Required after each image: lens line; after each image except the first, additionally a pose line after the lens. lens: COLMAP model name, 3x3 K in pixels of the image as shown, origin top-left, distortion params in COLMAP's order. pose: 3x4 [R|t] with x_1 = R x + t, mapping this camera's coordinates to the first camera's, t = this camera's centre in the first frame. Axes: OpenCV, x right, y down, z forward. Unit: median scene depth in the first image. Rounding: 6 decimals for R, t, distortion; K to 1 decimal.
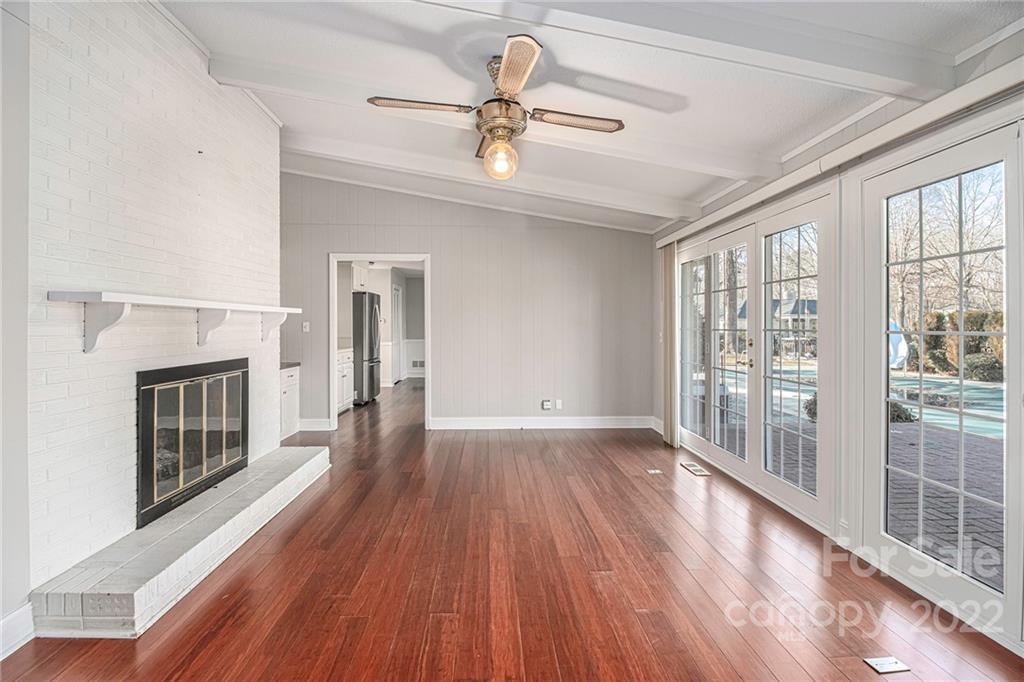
lens RADIAL K [[477.4, 0, 541.3], [0, 477.4, 331.8], [0, 0, 1]] dist [0.002540, -0.000046]
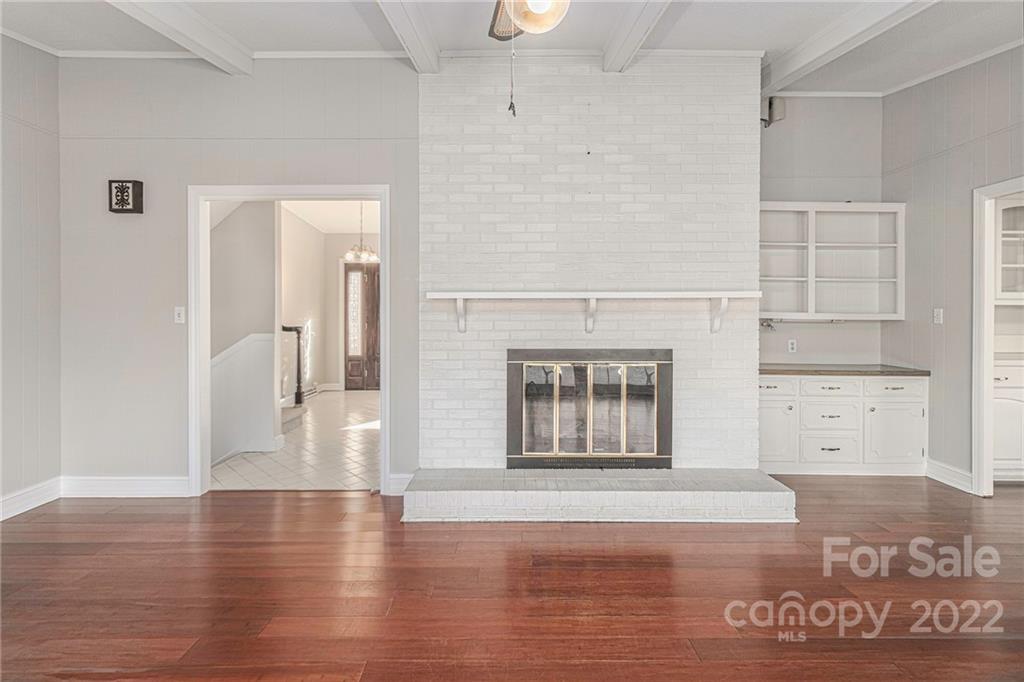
lens RADIAL K [[477.4, 0, 497.1], [0, 477.4, 318.0], [0, 0, 1]] dist [0.002540, -0.000046]
pose [[-0.106743, -0.003560, -0.994280, 0.424433], [-0.012730, 0.999917, -0.002213, 0.000817], [0.994205, 0.012421, -0.106779, 0.992103]]
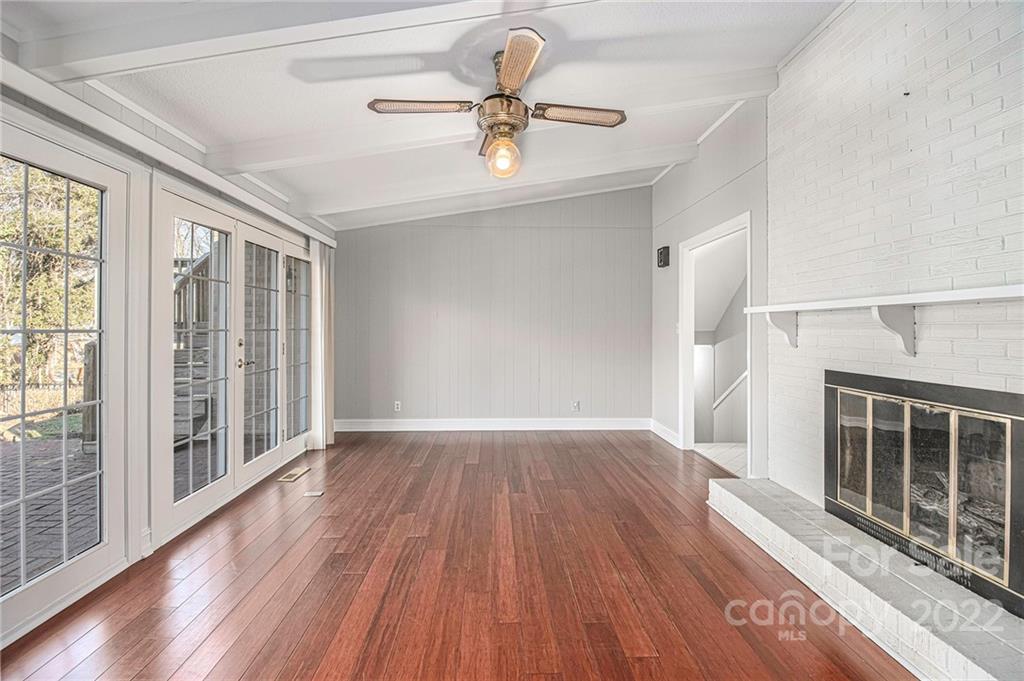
lens RADIAL K [[477.4, 0, 511.4], [0, 477.4, 331.8], [0, 0, 1]] dist [0.002540, -0.000046]
pose [[-0.997352, -0.004770, 0.072567, -0.168159], [-0.003315, 0.999791, 0.020162, -0.022556], [-0.072648, 0.019868, -0.997160, 1.935675]]
